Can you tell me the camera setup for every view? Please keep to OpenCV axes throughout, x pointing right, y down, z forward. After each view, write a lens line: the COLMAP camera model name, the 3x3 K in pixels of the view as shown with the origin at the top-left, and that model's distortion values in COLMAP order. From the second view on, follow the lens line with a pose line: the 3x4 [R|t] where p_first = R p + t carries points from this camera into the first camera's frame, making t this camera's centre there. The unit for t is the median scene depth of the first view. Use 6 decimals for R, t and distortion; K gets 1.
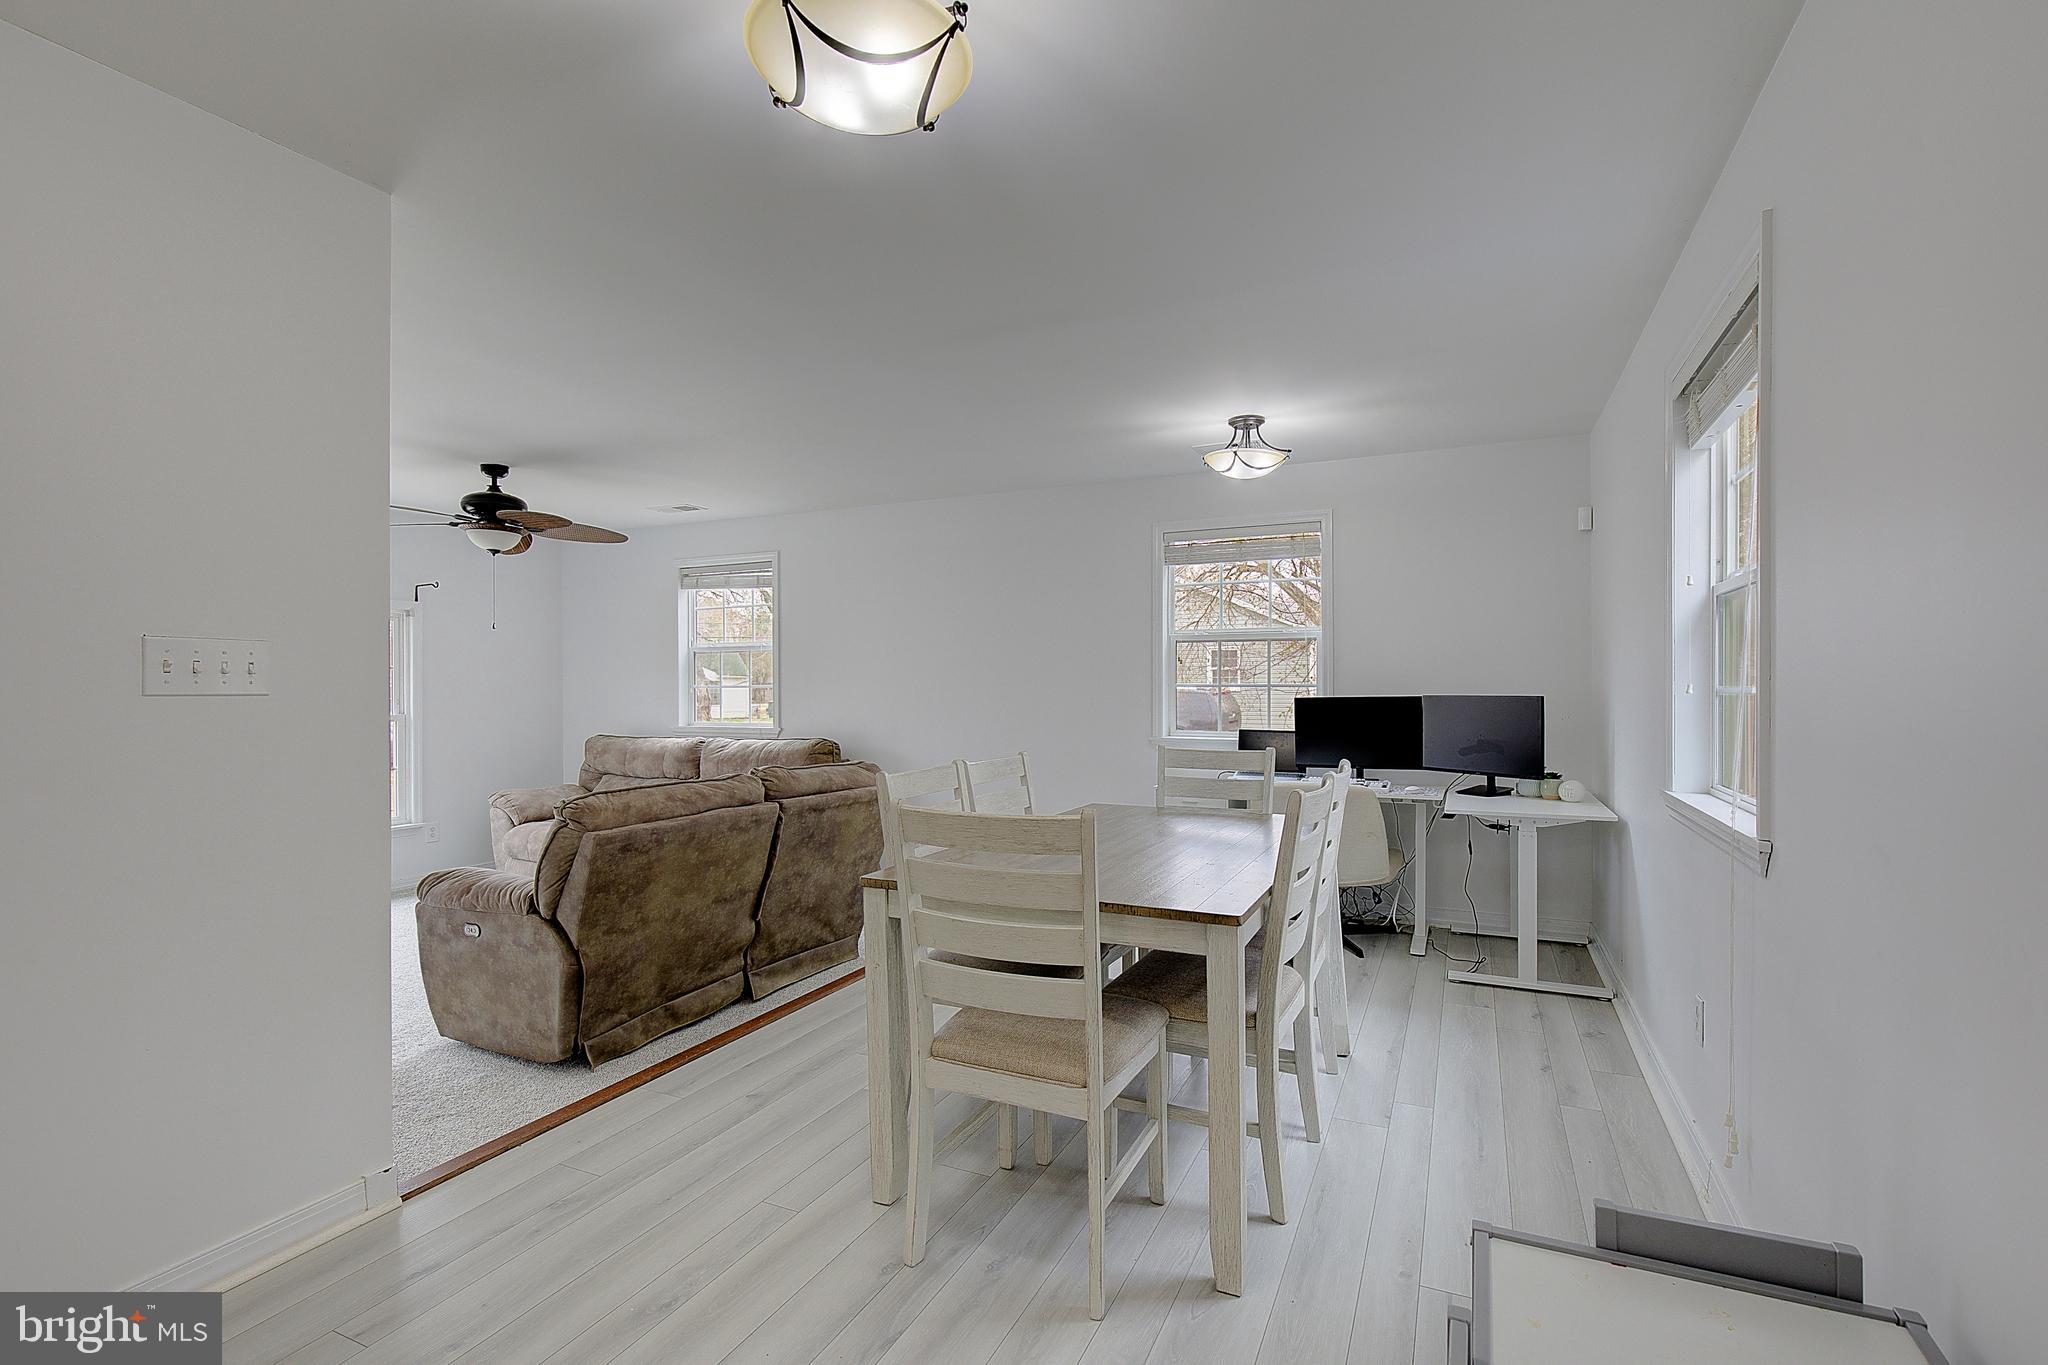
lens RADIAL K [[940.3, 0, 1039.9], [0, 940.3, 688.7], [0, 0, 1]] dist [0.014842, -0.000031]
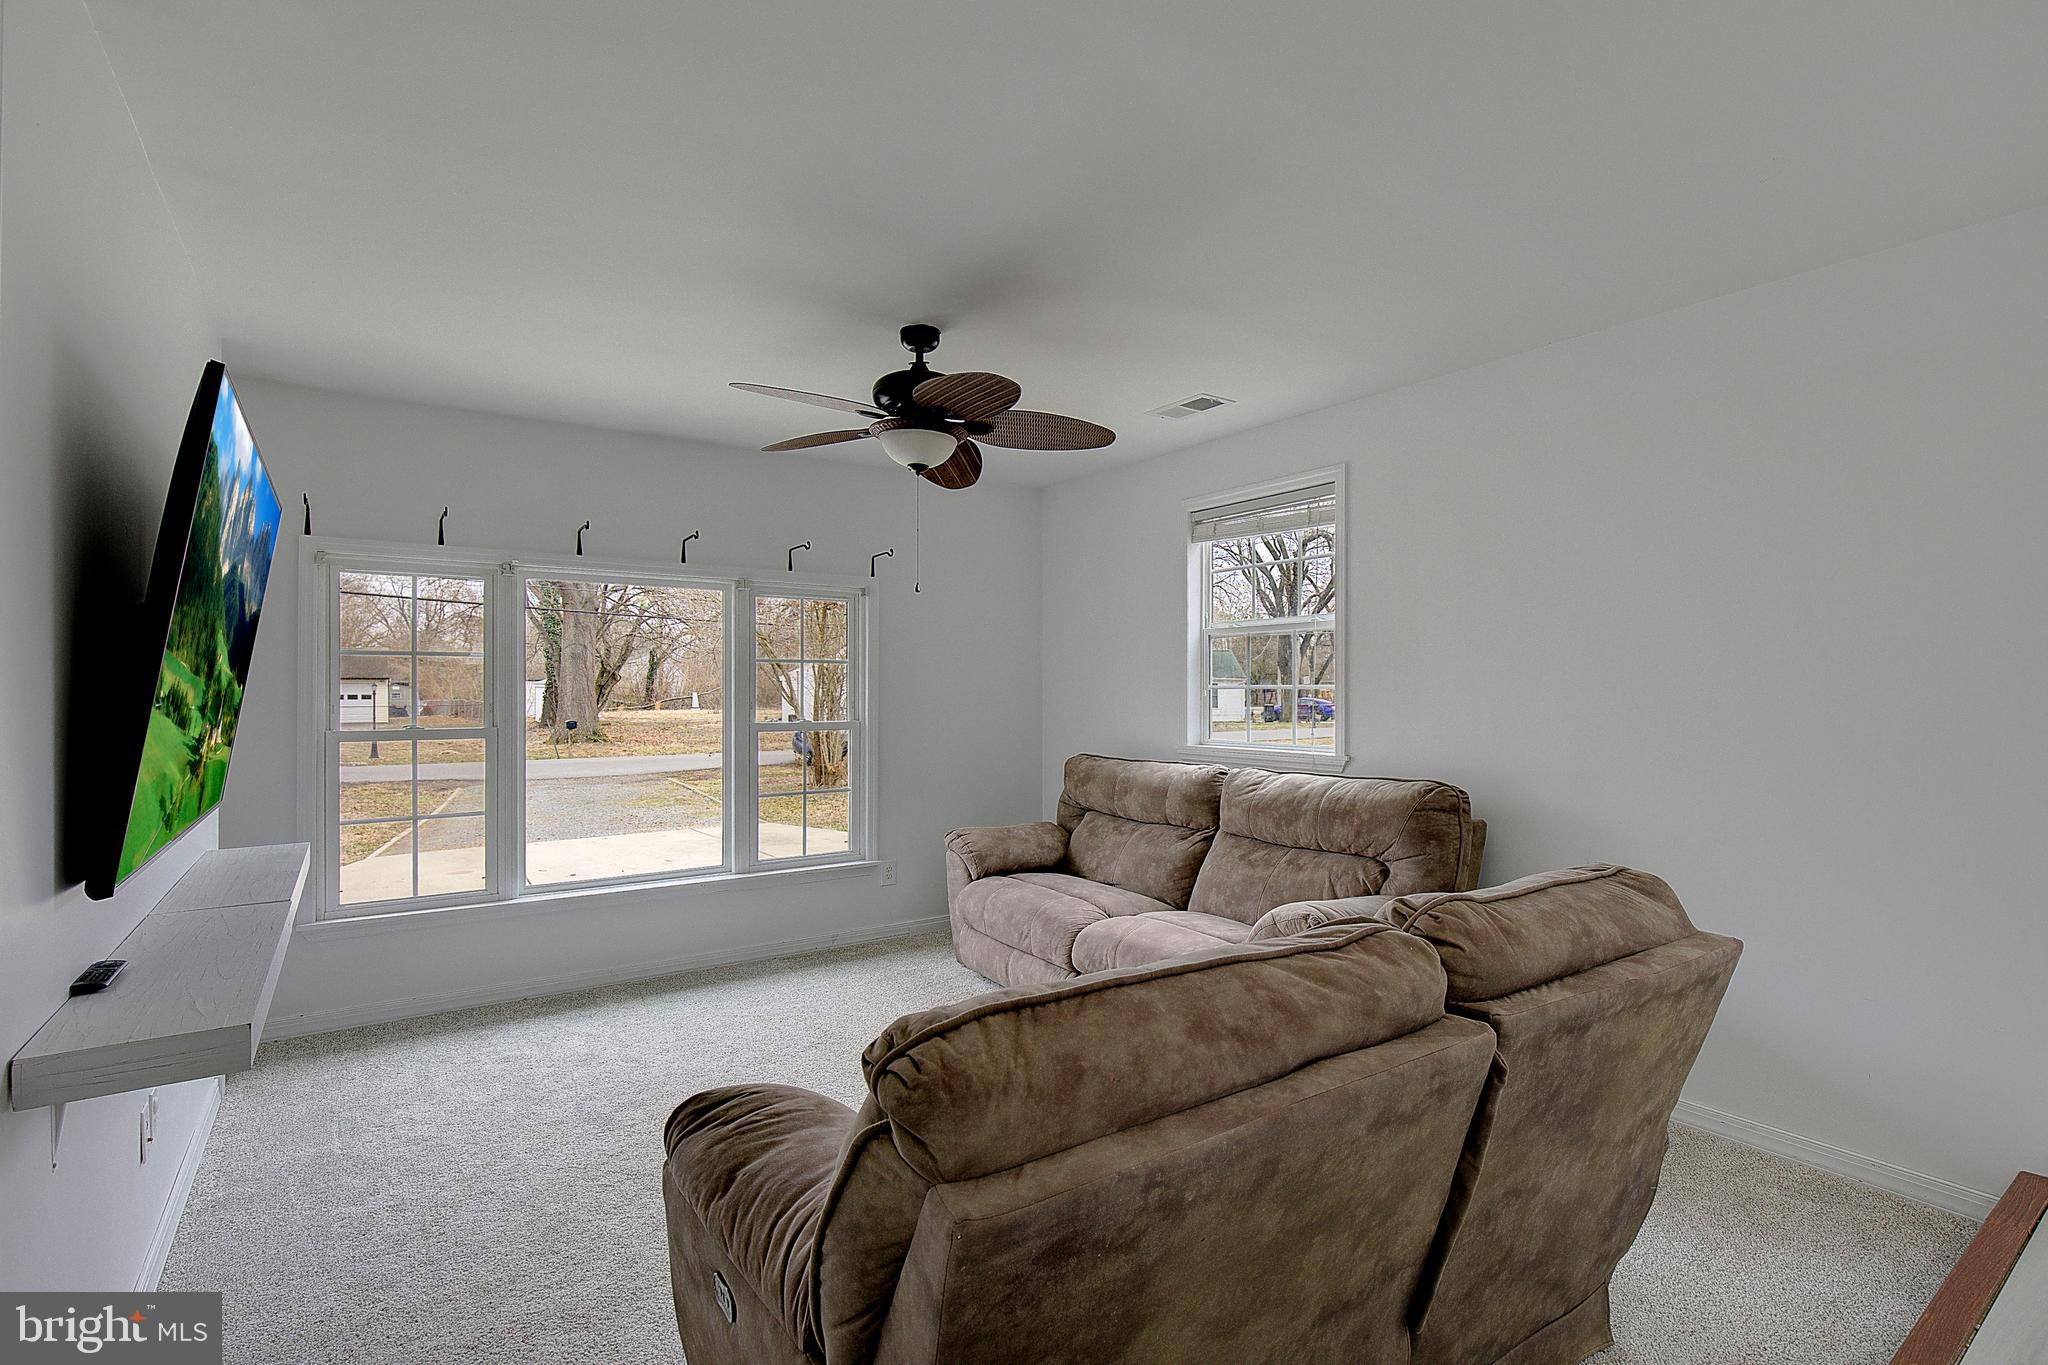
lens RADIAL K [[972.8, 0, 1052.5], [0, 972.8, 688.2], [0, 0, 1]] dist [0.000559, -0.000008]
pose [[0.881795, 0.004636, -0.471610, -0.204620], [-0.006346, 0.999978, -0.002035, 0.001014], [0.471590, 0.004787, 0.881805, 0.497620]]
